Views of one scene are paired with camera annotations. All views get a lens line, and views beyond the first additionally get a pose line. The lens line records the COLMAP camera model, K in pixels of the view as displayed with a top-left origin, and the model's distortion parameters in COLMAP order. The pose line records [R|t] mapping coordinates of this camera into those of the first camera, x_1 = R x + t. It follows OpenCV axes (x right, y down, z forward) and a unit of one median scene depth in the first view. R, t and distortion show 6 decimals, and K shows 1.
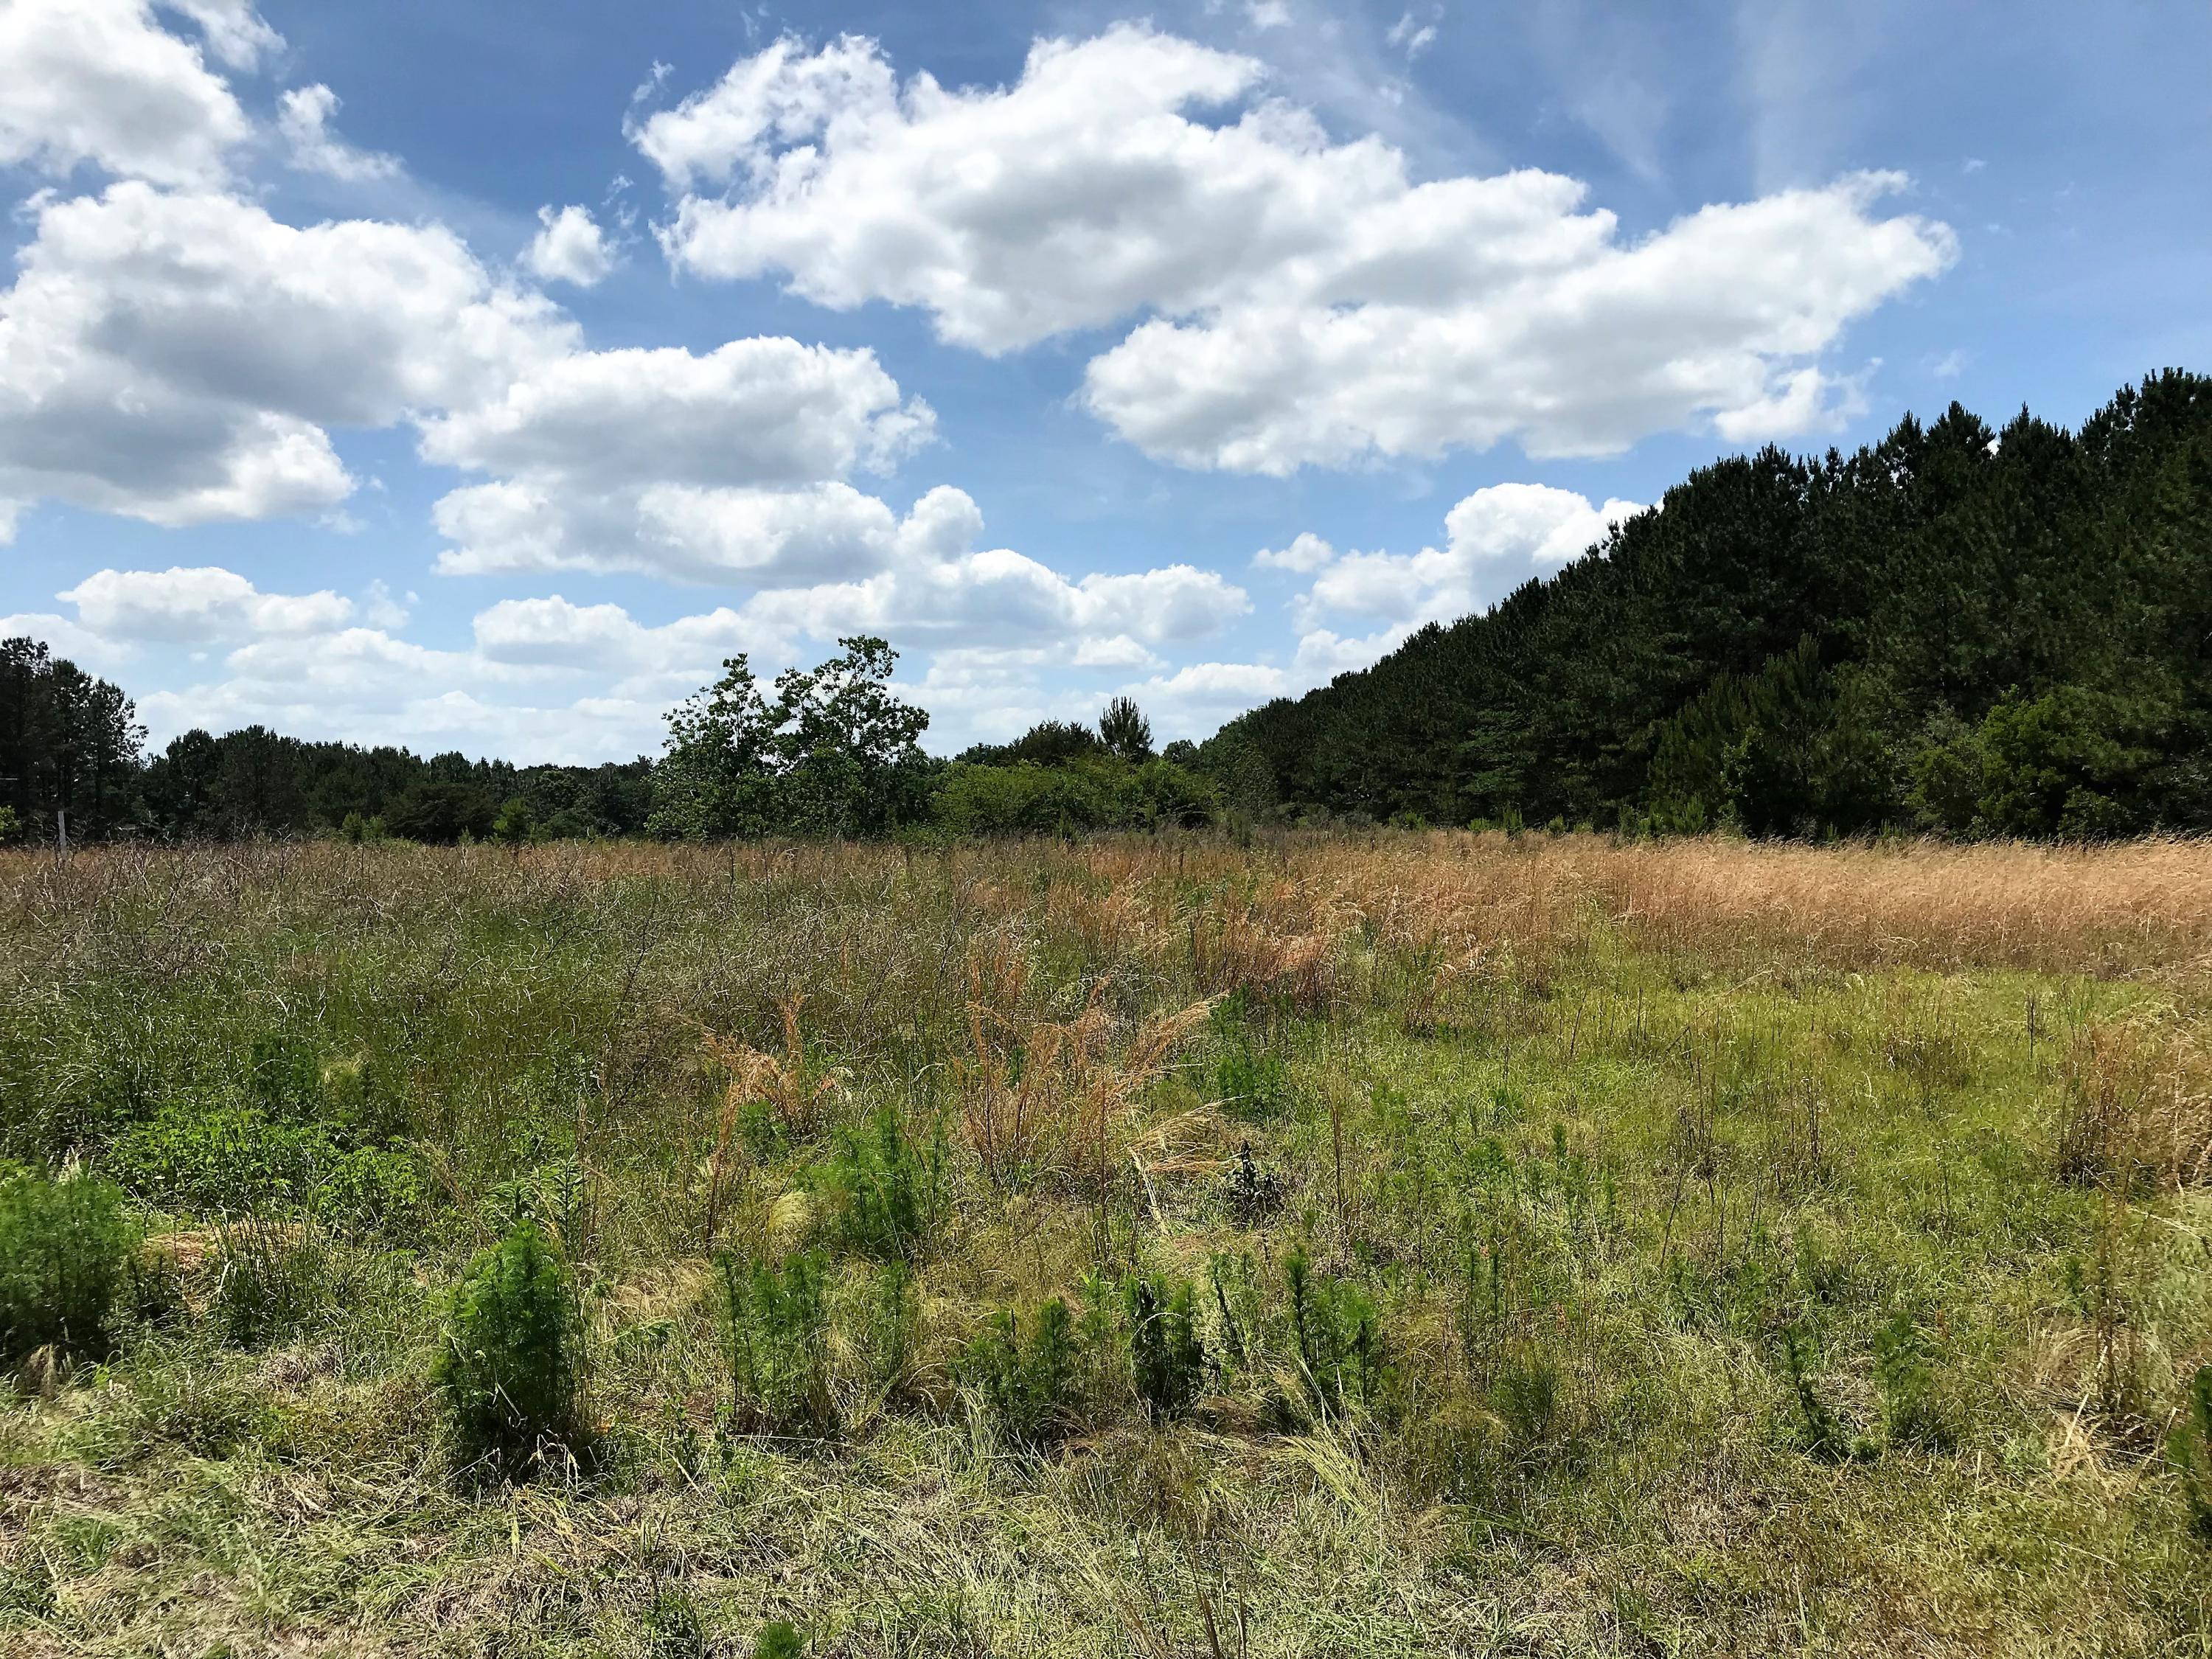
lens RADIAL K [[1870.0, 0, 1114.6], [0, 1870.0, 826.5], [0, 0, 1]] dist [0.053024, -0.043574]
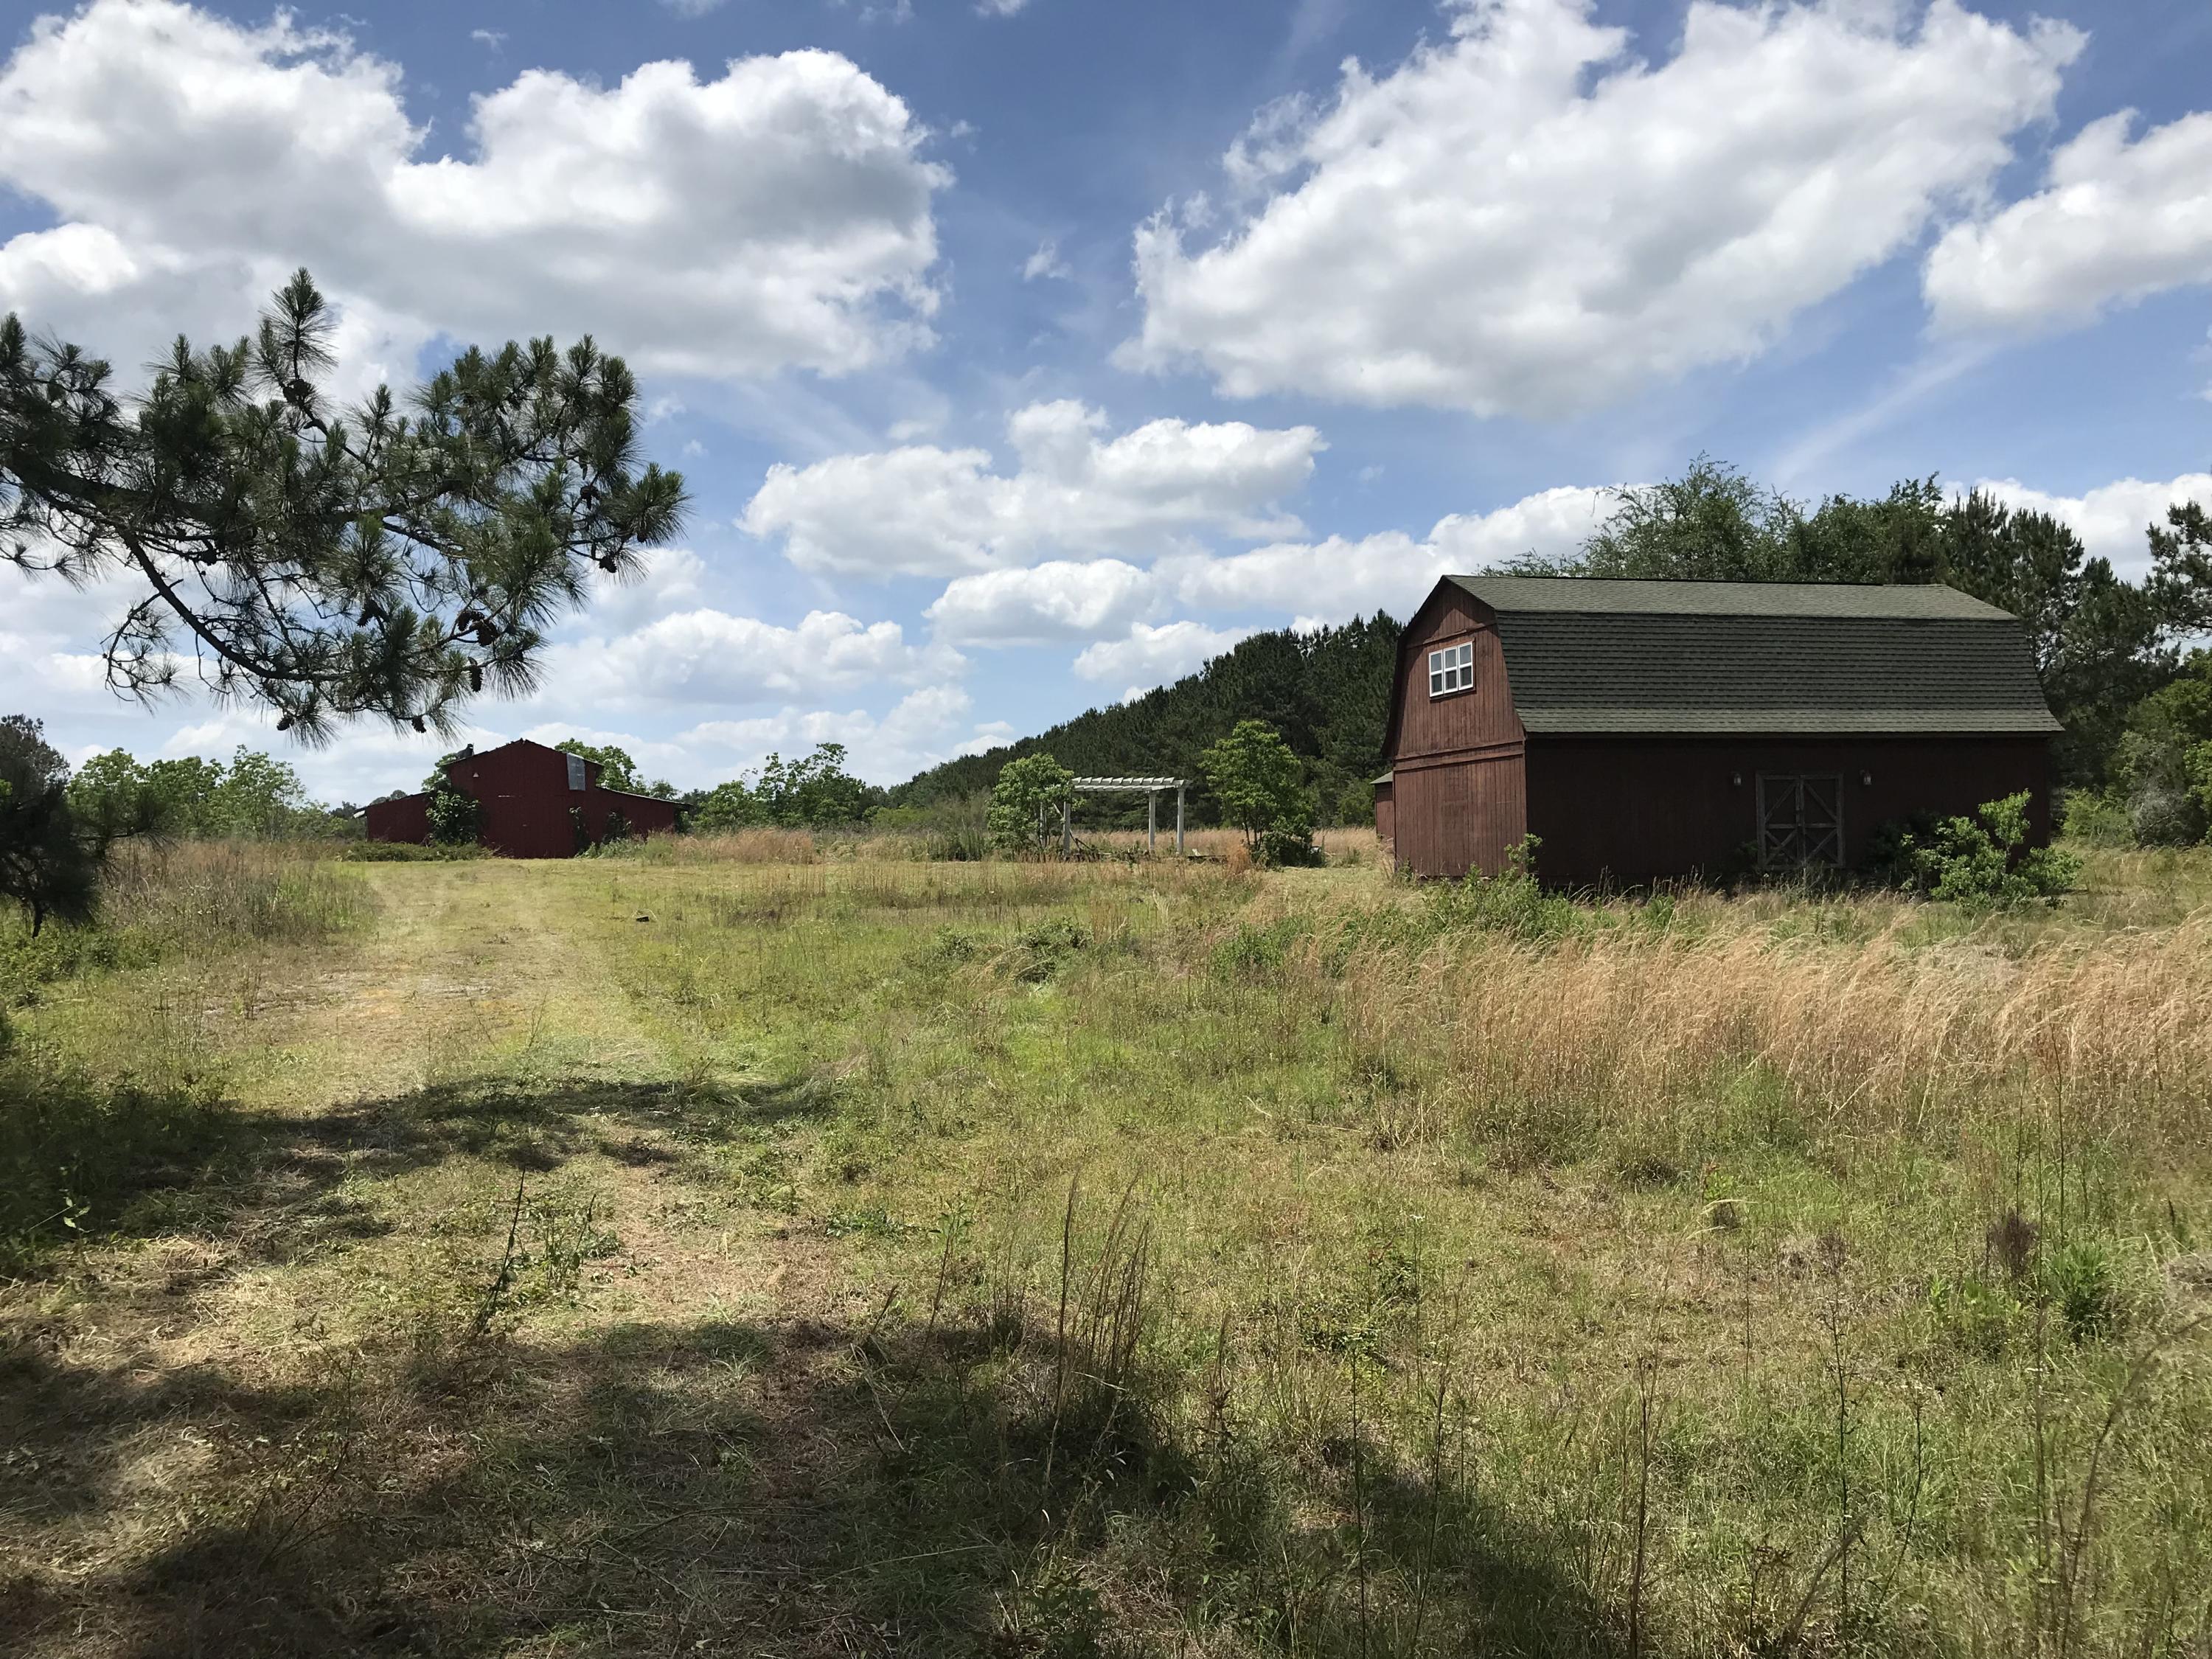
lens RADIAL K [[1870.0, 0, 1108.6], [0, 1870.0, 822.7], [0, 0, 1]] dist [0.053024, -0.043574]
pose [[0.981744, -0.005002, 0.190142, -0.144980], [0.009507, 0.999695, -0.022786, 0.019927], [-0.189970, 0.024178, 0.981492, -0.651251]]
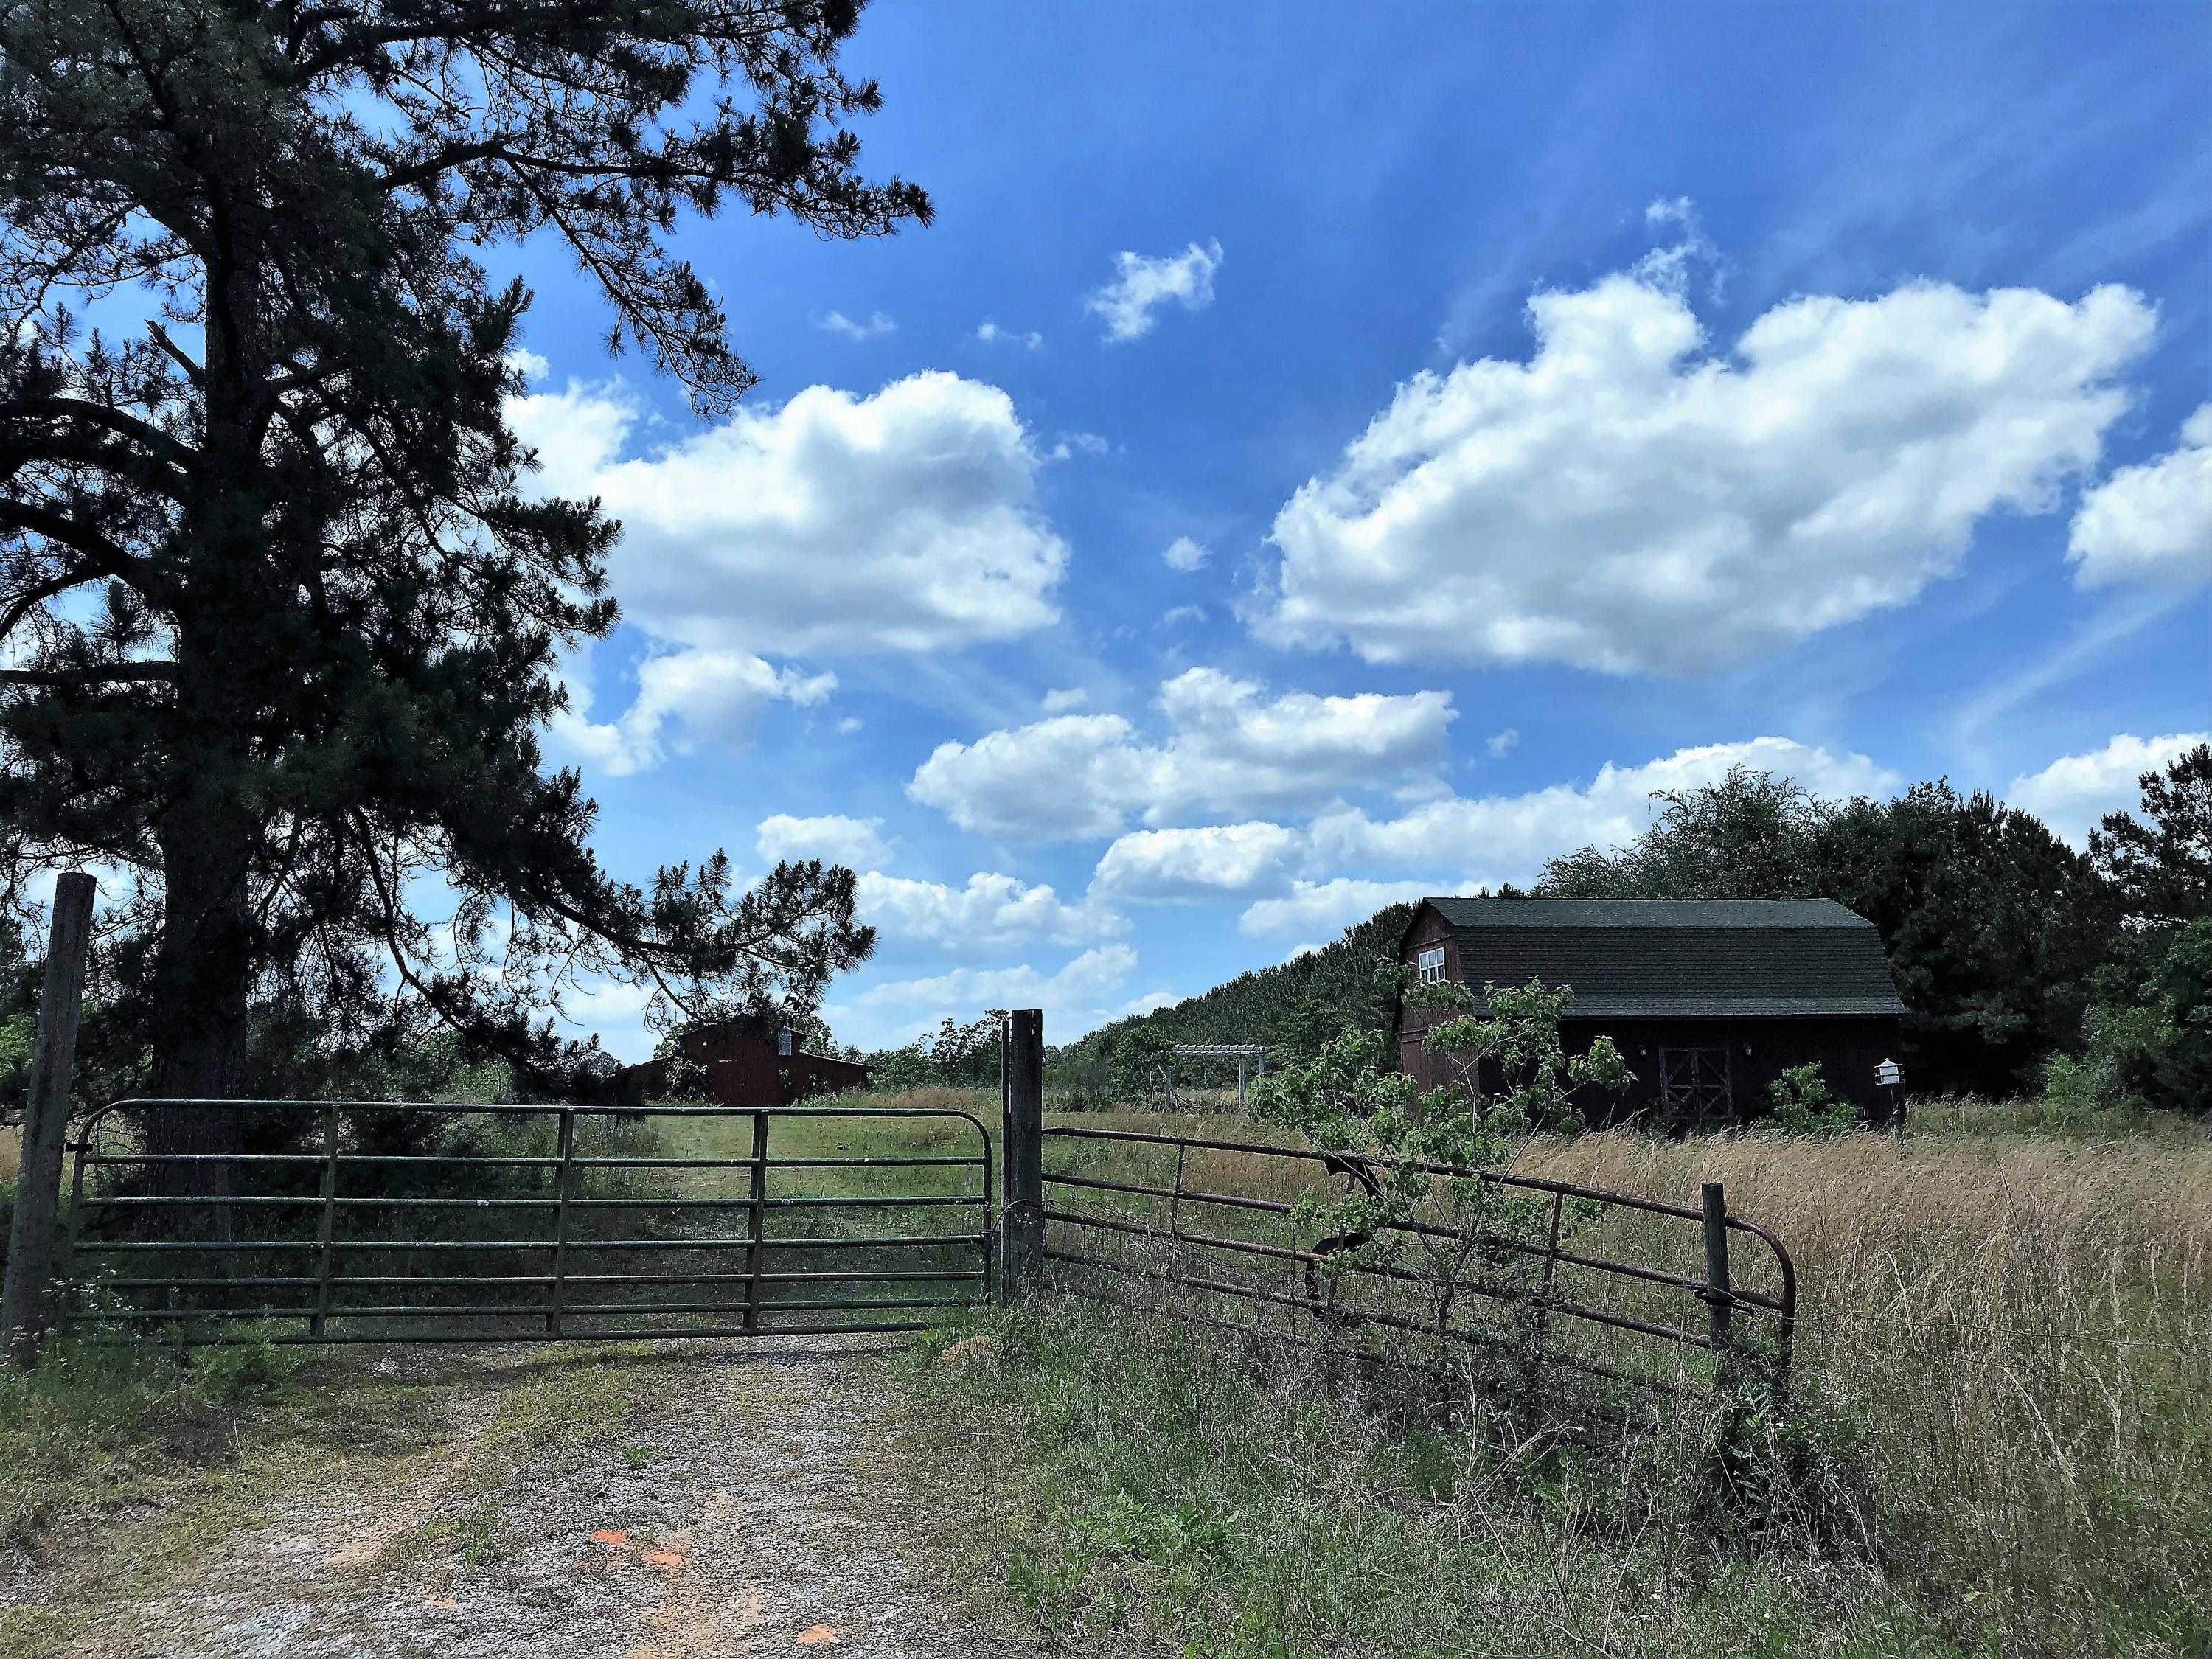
lens RADIAL K [[1870.0, 0, 1087.5], [0, 1870.0, 827.6], [0, 0, 1]] dist [0.053024, -0.043574]
pose [[0.996438, 0.006443, 0.084083, -0.141062], [0.006895, 0.987514, -0.157381, 0.023195], [-0.084047, 0.157400, 0.983952, -0.805555]]
